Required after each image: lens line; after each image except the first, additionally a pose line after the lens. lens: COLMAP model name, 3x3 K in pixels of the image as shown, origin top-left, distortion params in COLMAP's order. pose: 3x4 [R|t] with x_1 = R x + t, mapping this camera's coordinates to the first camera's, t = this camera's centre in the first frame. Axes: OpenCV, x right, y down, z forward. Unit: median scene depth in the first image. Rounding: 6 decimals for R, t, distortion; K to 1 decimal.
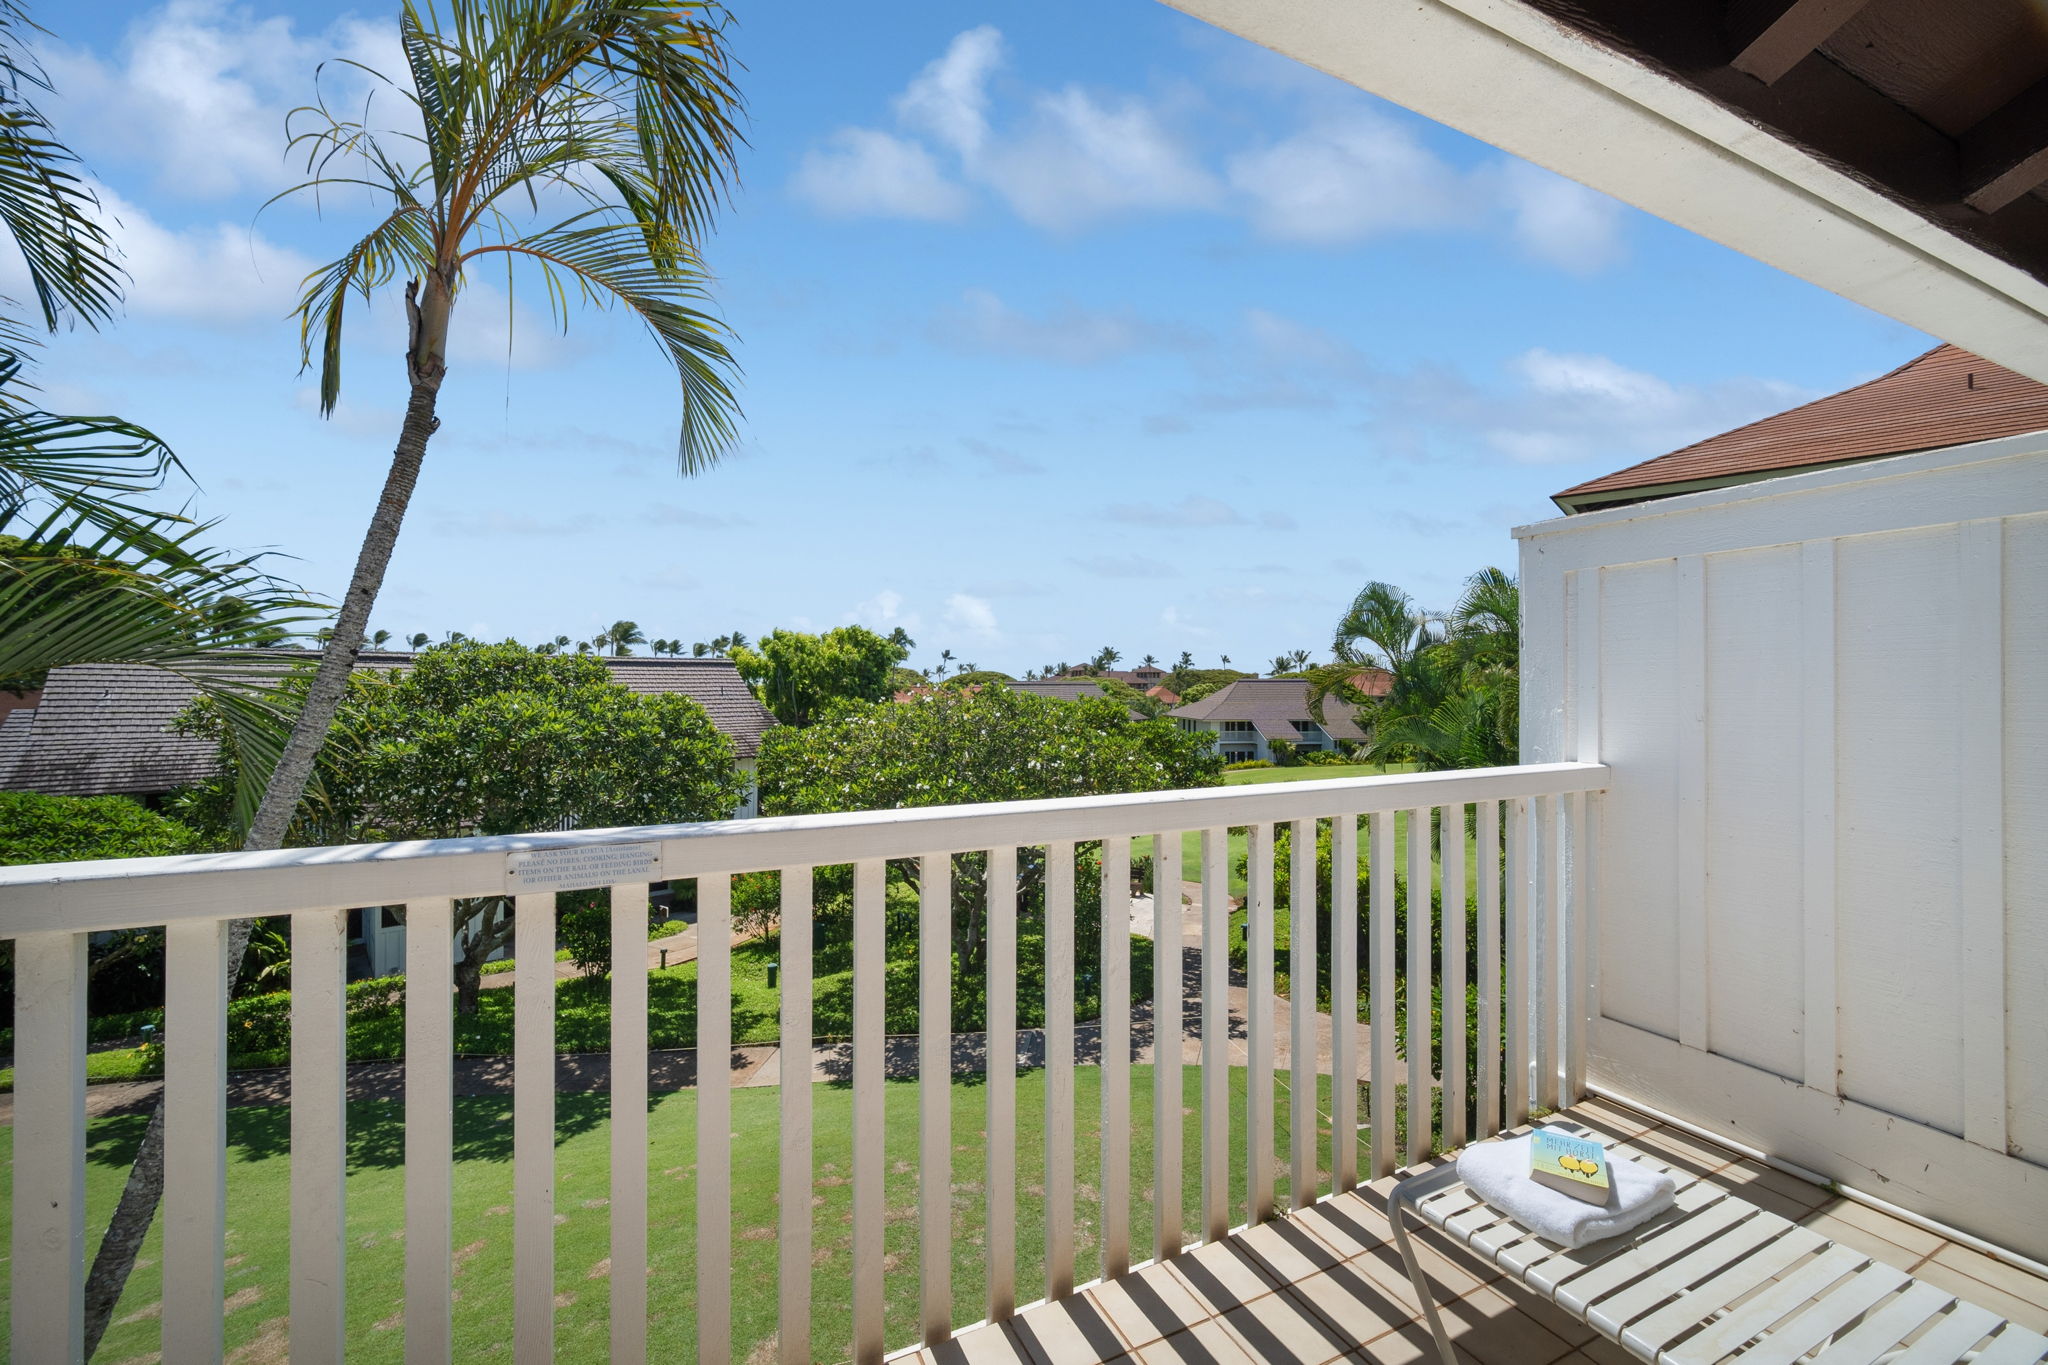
lens RADIAL K [[817.0, 0, 997.9], [0, 817.0, 681.8], [0, 0, 1]] dist [-0.005914, 0.001802]
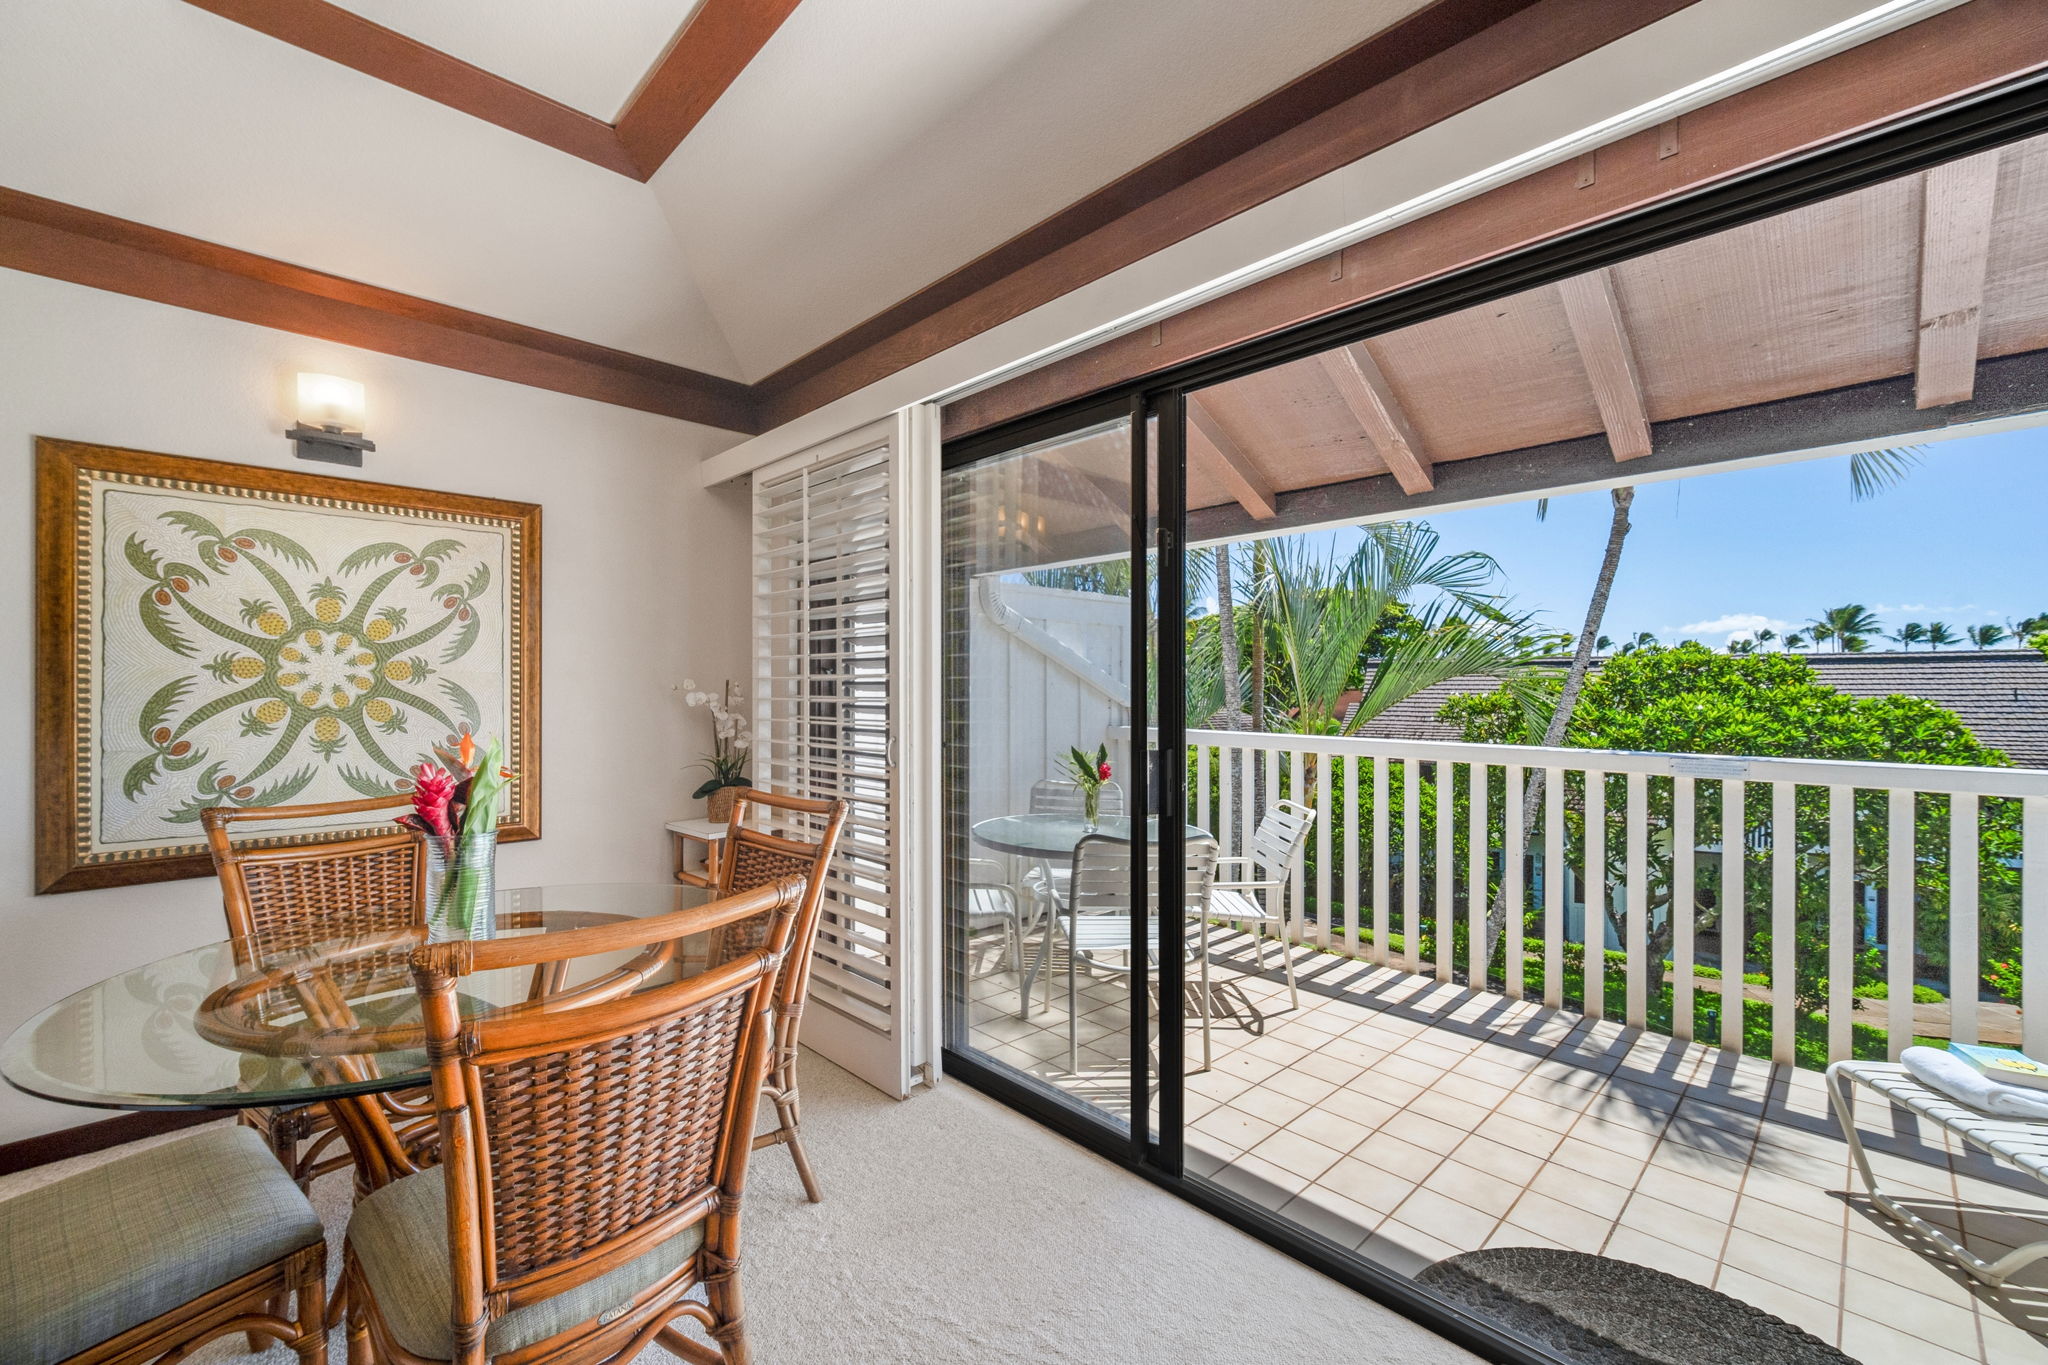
lens RADIAL K [[866.2, 0, 1045.7], [0, 866.2, 691.0], [0, 0, 1]] dist [-0.005395, 0.000934]
pose [[0.371411, 0.003003, -0.928464, 0.094154], [0.002839, 0.999986, 0.004370, 0.002243], [0.928464, -0.004259, 0.371398, -0.141215]]
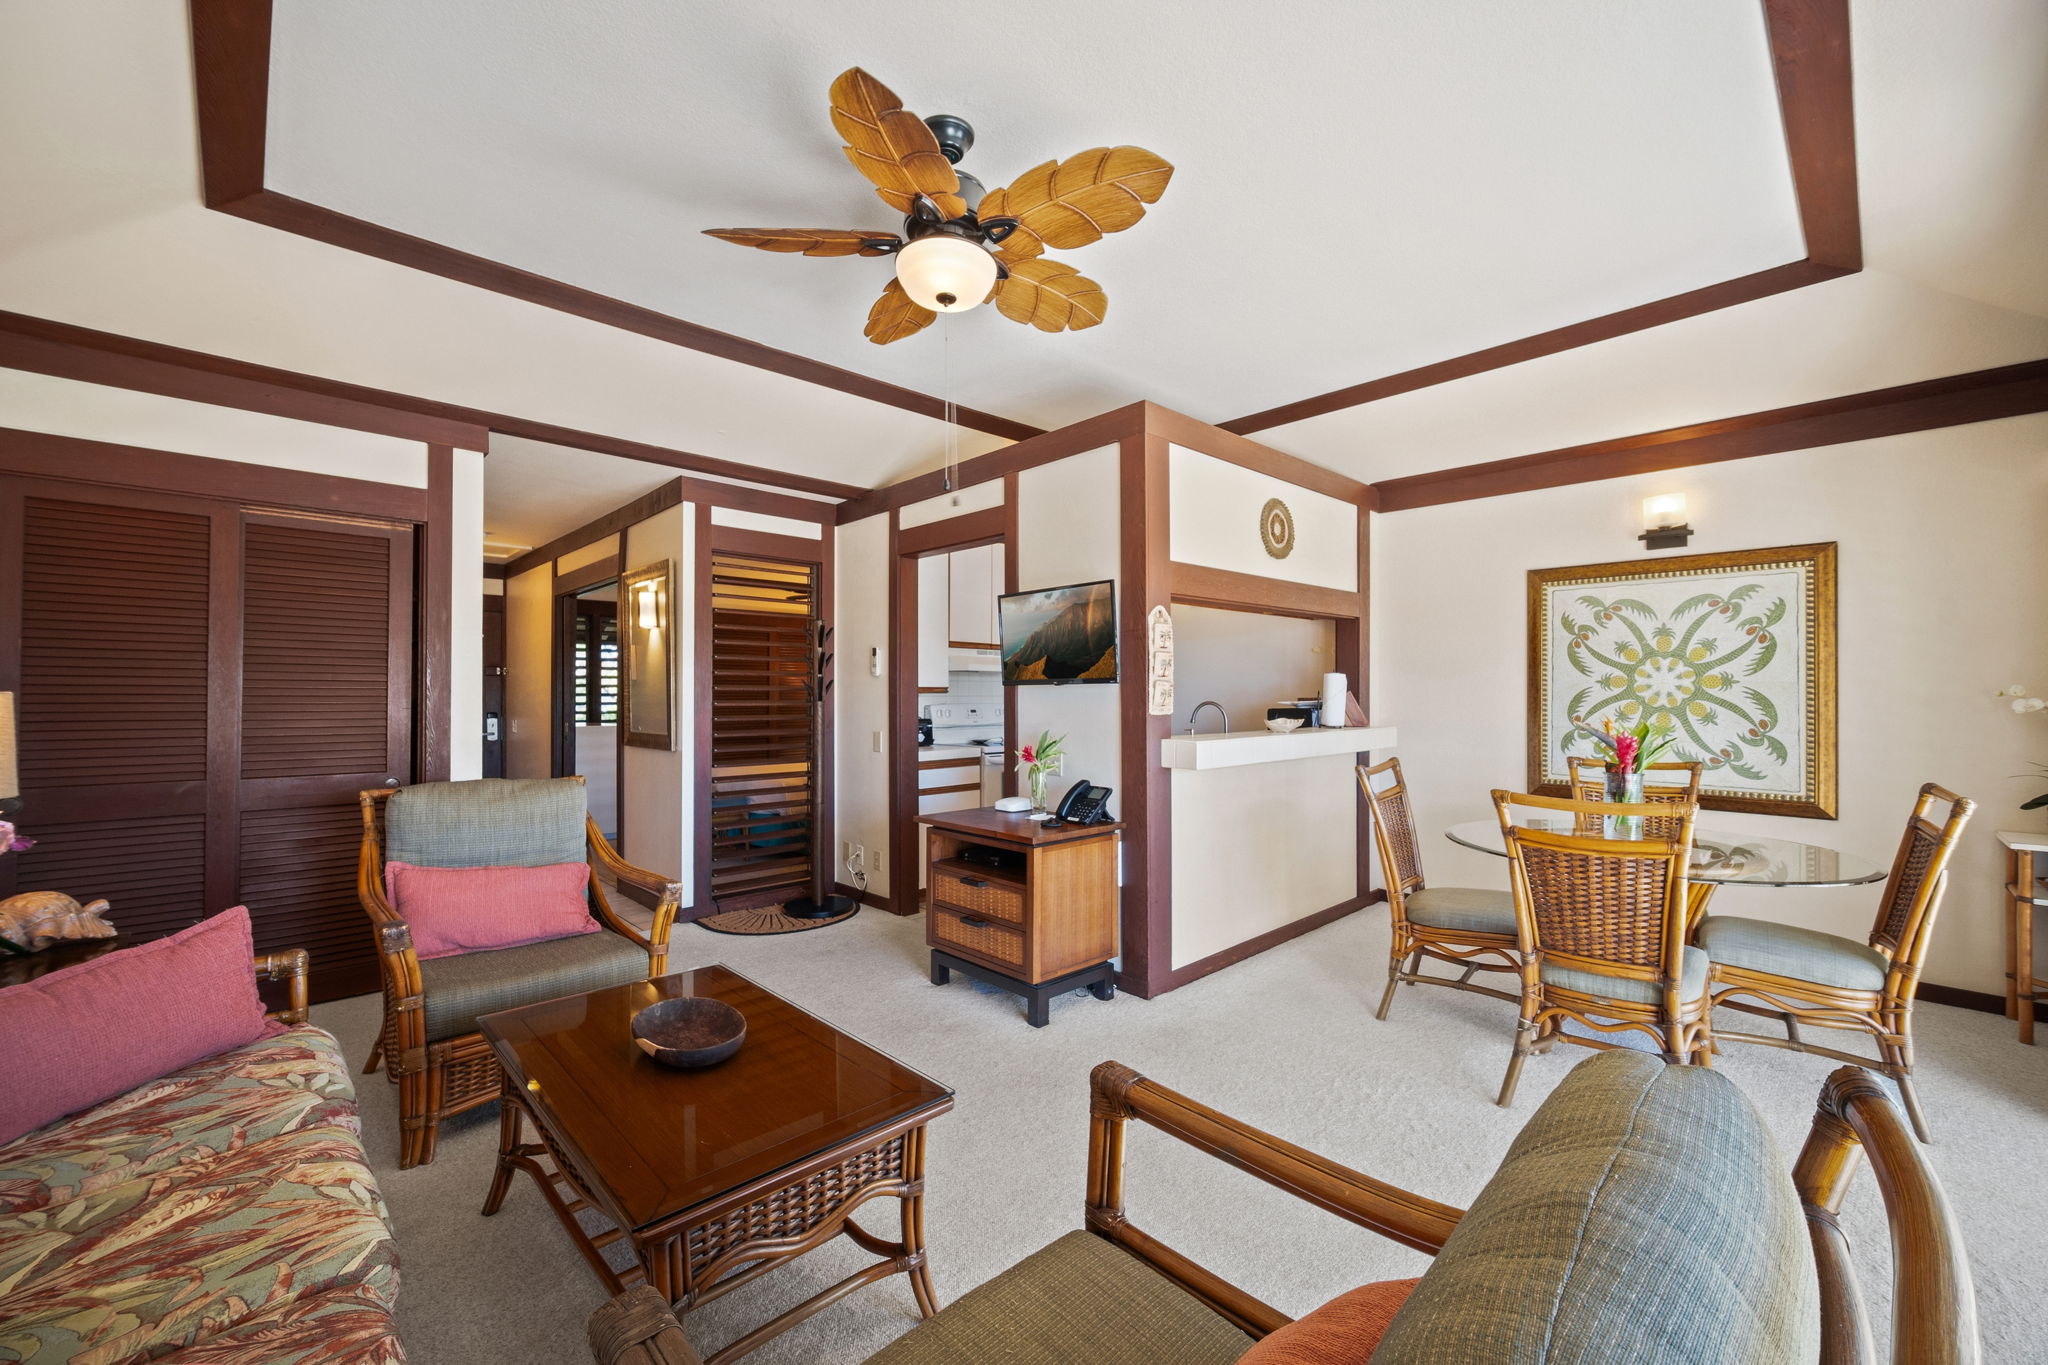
lens RADIAL K [[817.0, 0, 1030.1], [0, 817.0, 686.5], [0, 0, 1]] dist [-0.005914, 0.001802]
pose [[-0.940375, -0.004779, -0.340107, 0.156285], [-0.000804, 0.999930, -0.011826, 0.002929], [0.340140, -0.010848, -0.940312, -0.033448]]
